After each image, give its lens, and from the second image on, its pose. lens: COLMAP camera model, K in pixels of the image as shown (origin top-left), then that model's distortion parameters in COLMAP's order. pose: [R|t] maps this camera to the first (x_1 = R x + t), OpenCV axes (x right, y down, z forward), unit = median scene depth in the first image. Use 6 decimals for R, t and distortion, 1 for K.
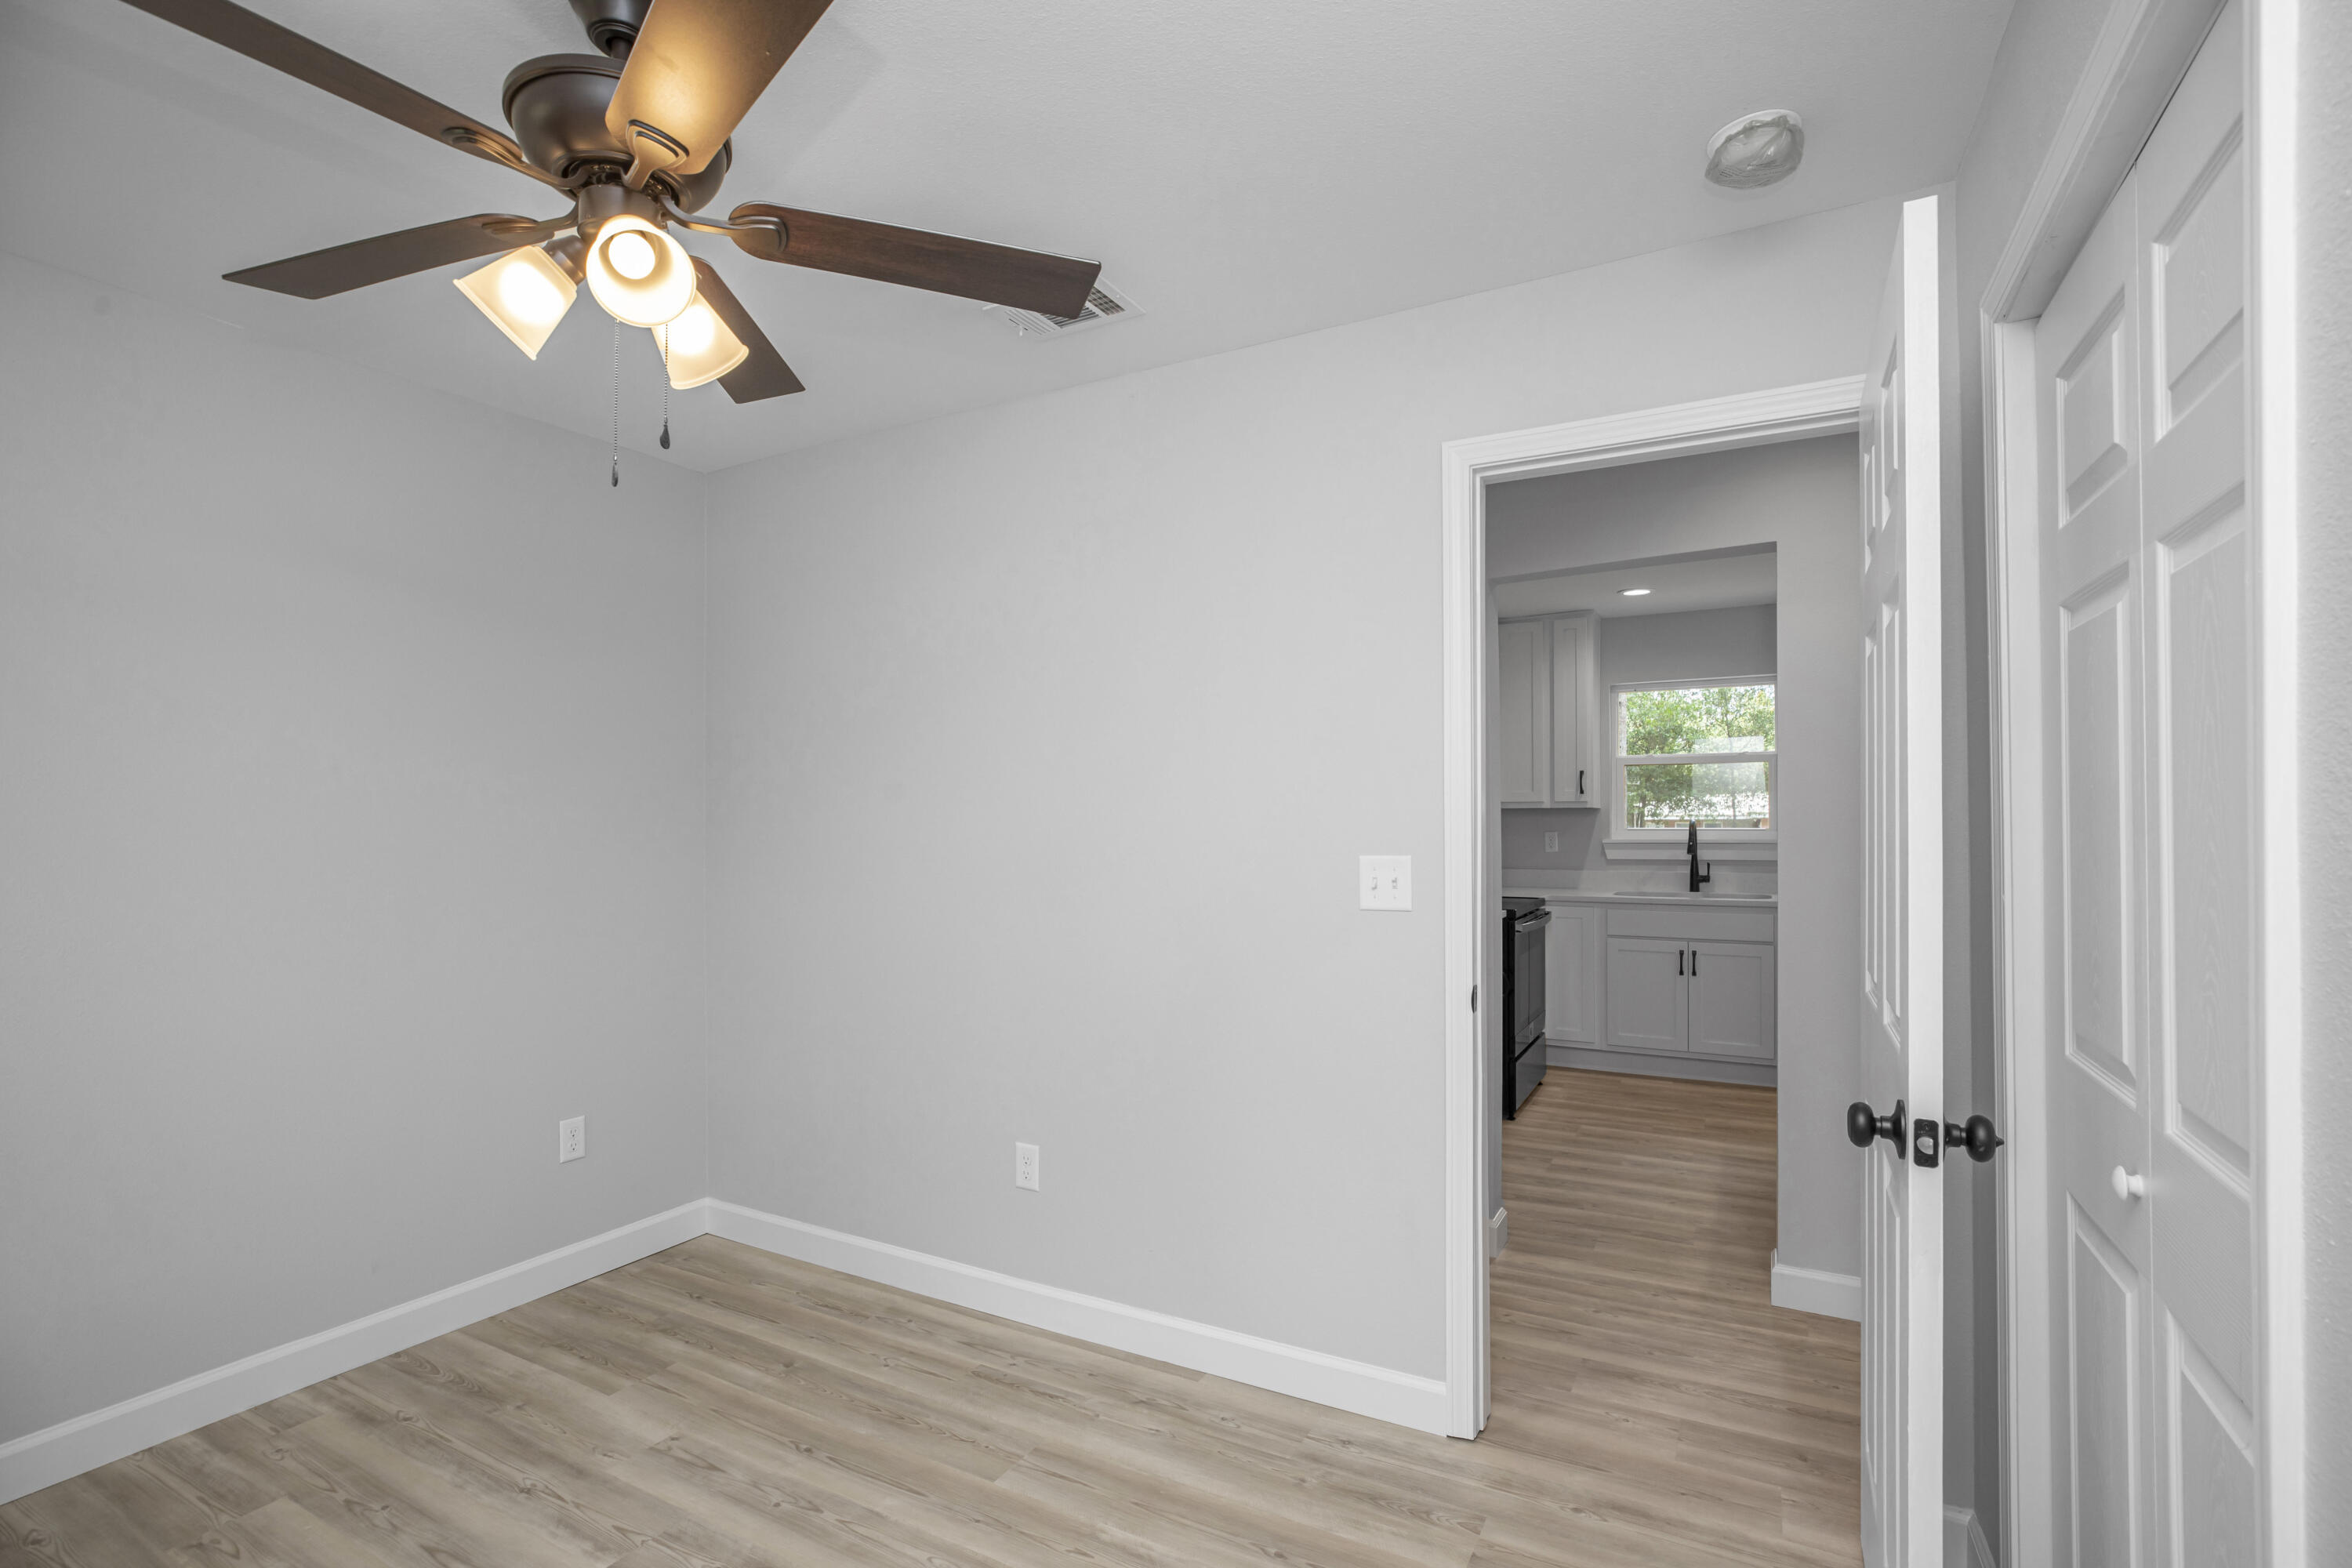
lens RADIAL K [[1089.4, 0, 1188.4], [0, 1089.4, 808.4], [0, 0, 1]] dist [-0.043454, 0.013398]
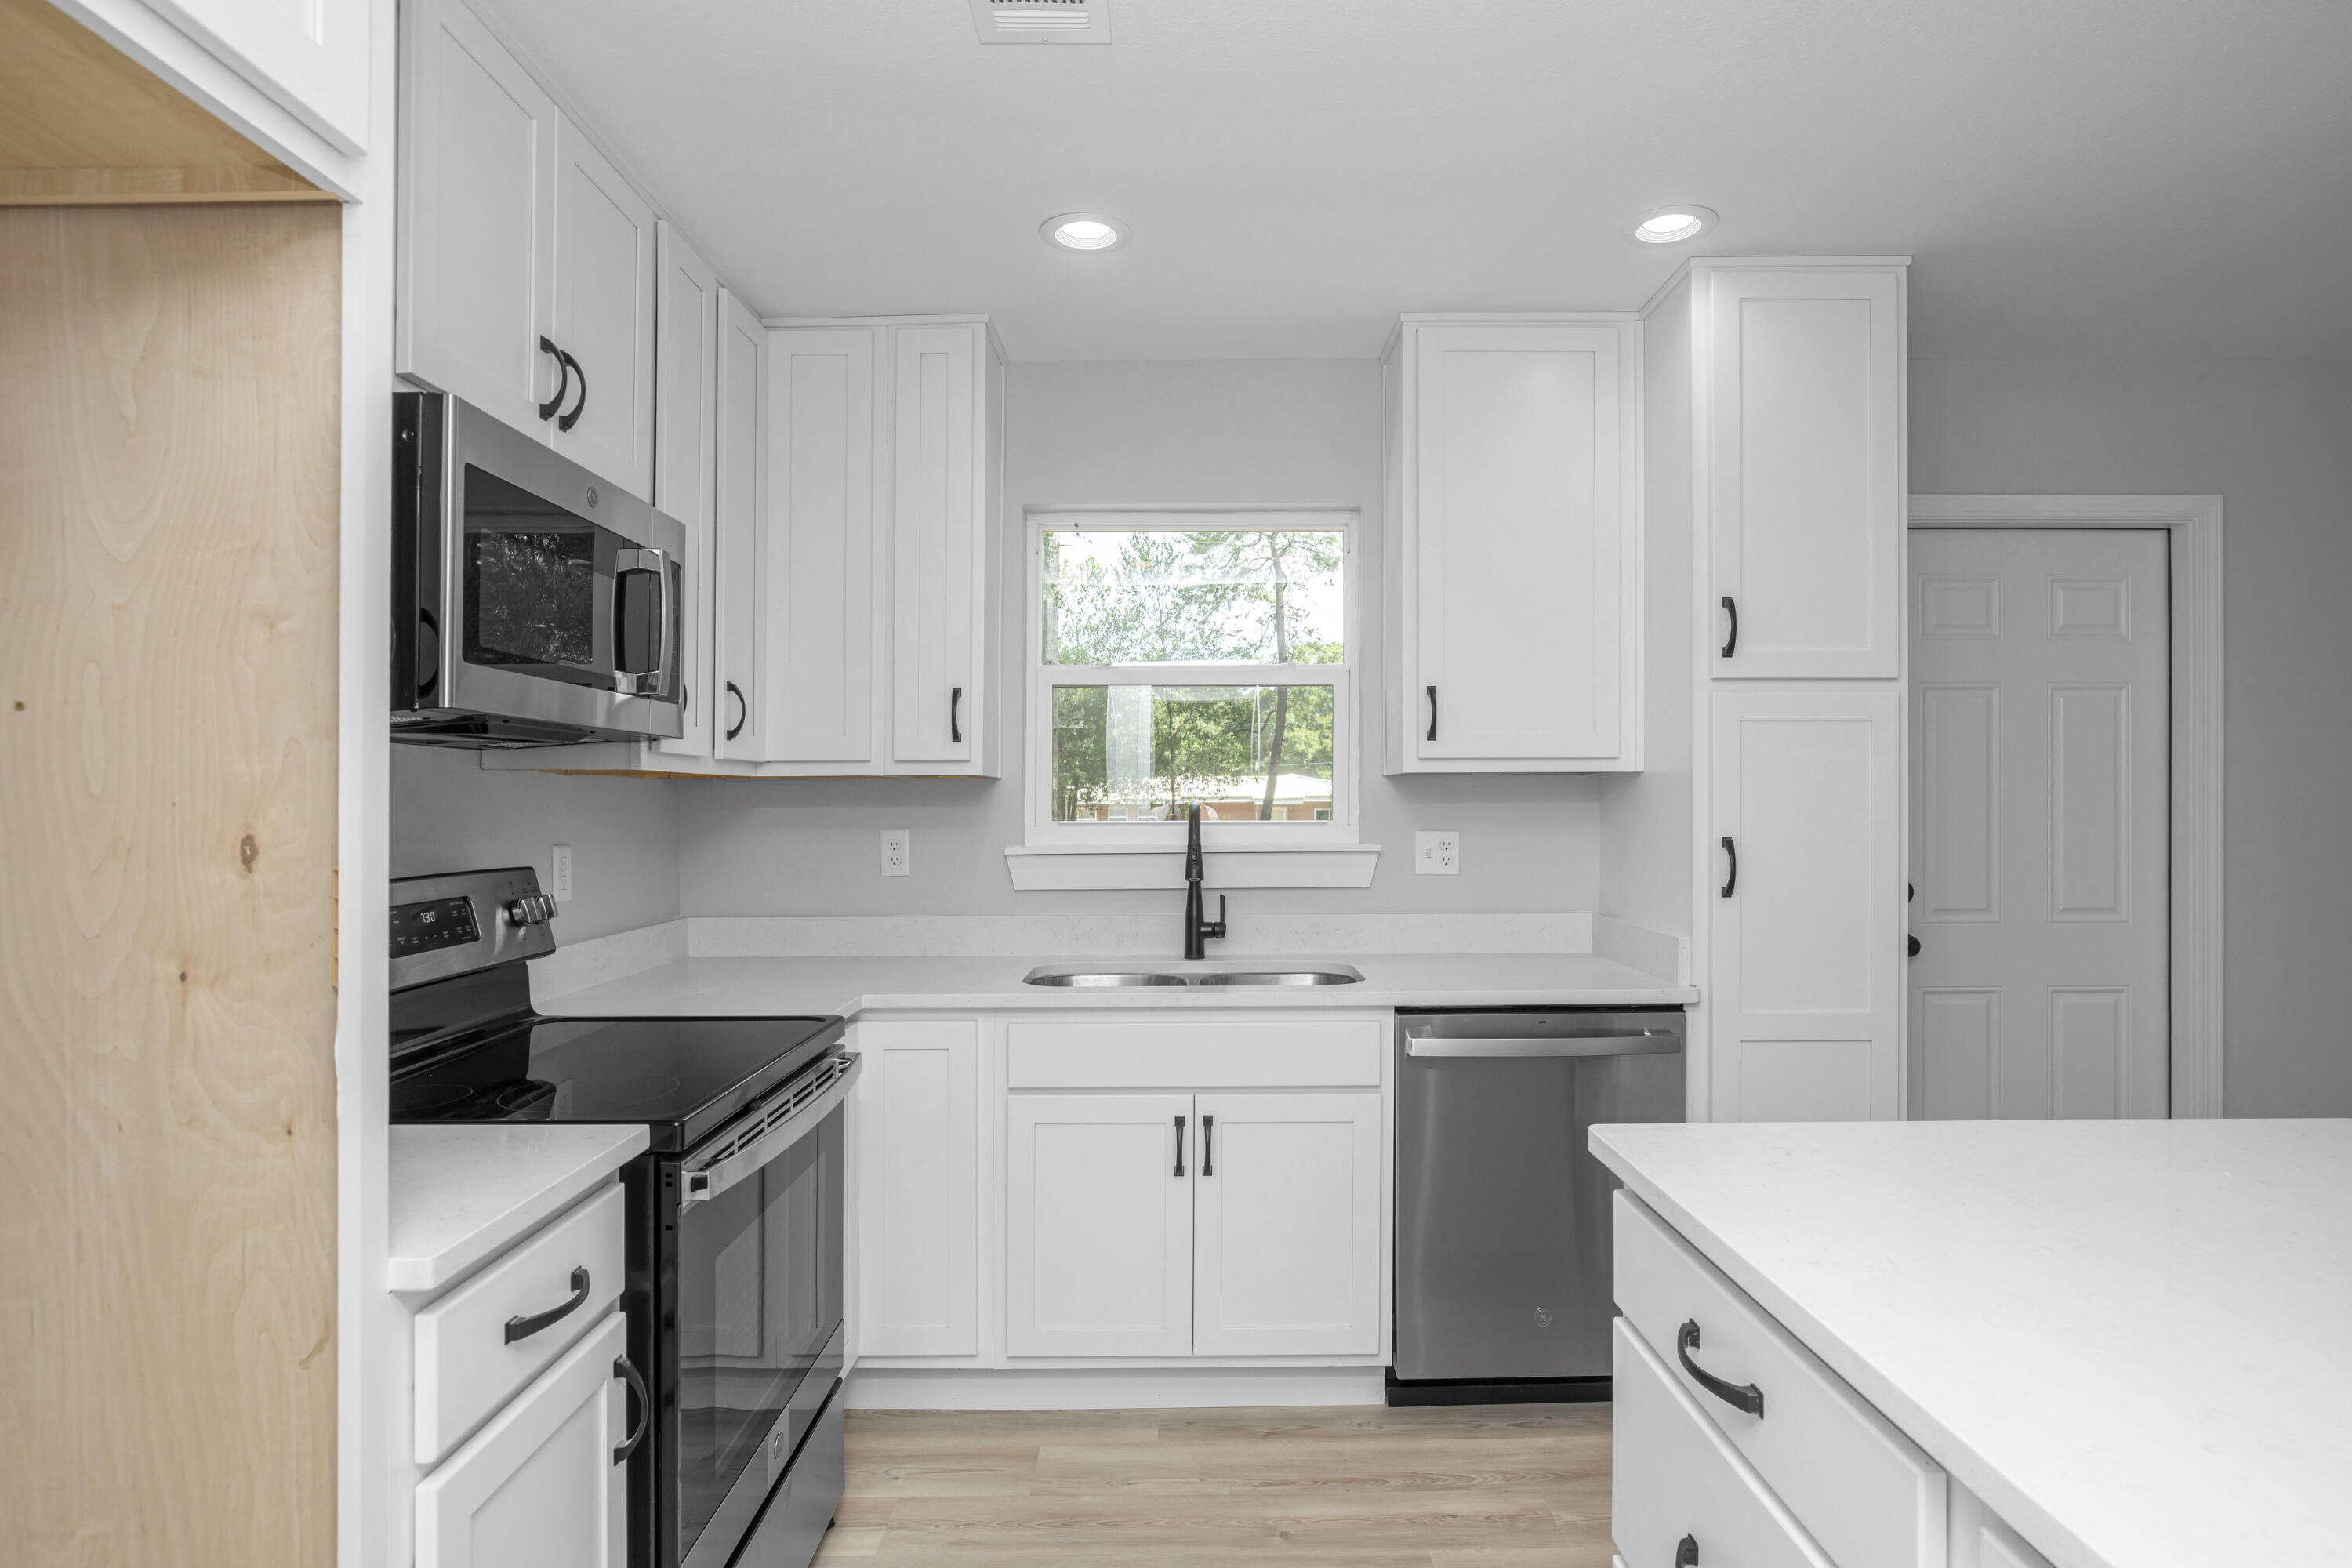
lens RADIAL K [[1280.8, 0, 1207.4], [0, 1280.8, 792.3], [0, 0, 1]] dist [-0.030134, 0.000275]
pose [[0.876923, 0.002829, 0.480623, 0.211595], [-0.002976, 0.999995, -0.000456, 0.006601], [-0.480622, -0.001030, 0.876927, 0.519885]]
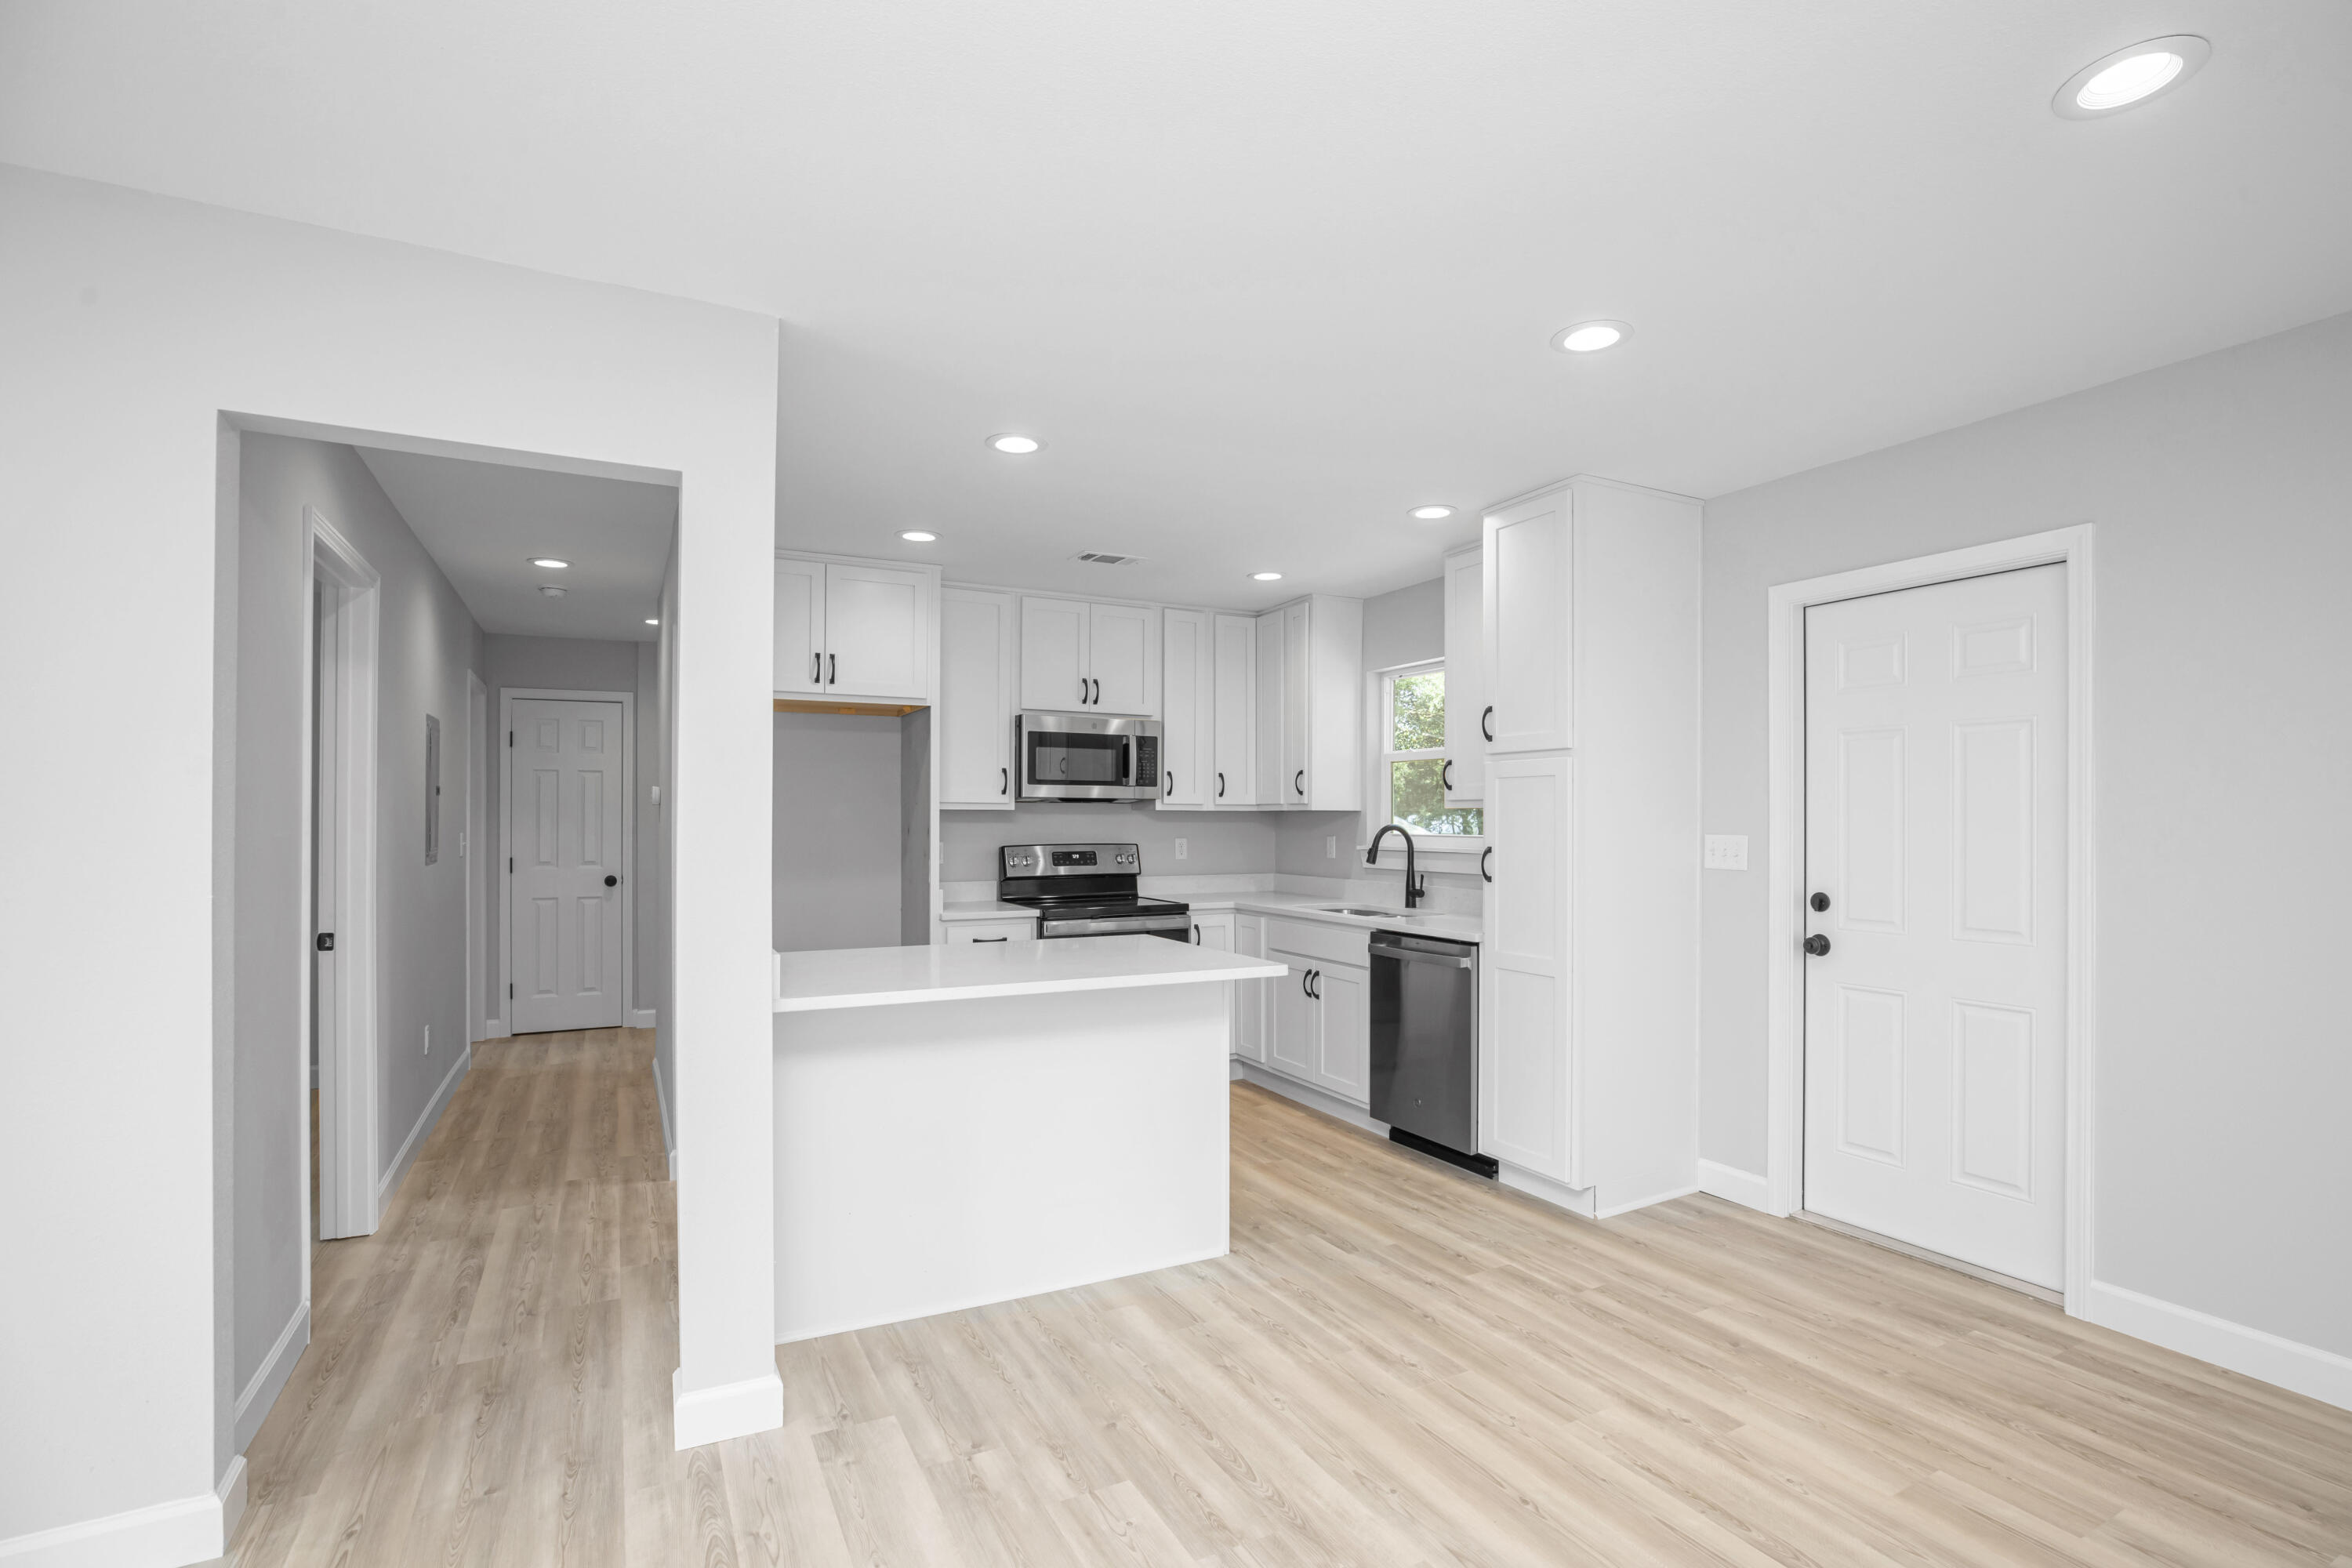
lens RADIAL K [[1089.4, 0, 1188.4], [0, 1089.4, 808.4], [0, 0, 1]] dist [-0.043454, 0.013398]
pose [[0.833546, 0.003616, -0.552439, 0.801562], [-0.004972, 0.999987, -0.000956, -0.000744], [0.552428, 0.003544, 0.833553, 0.175938]]
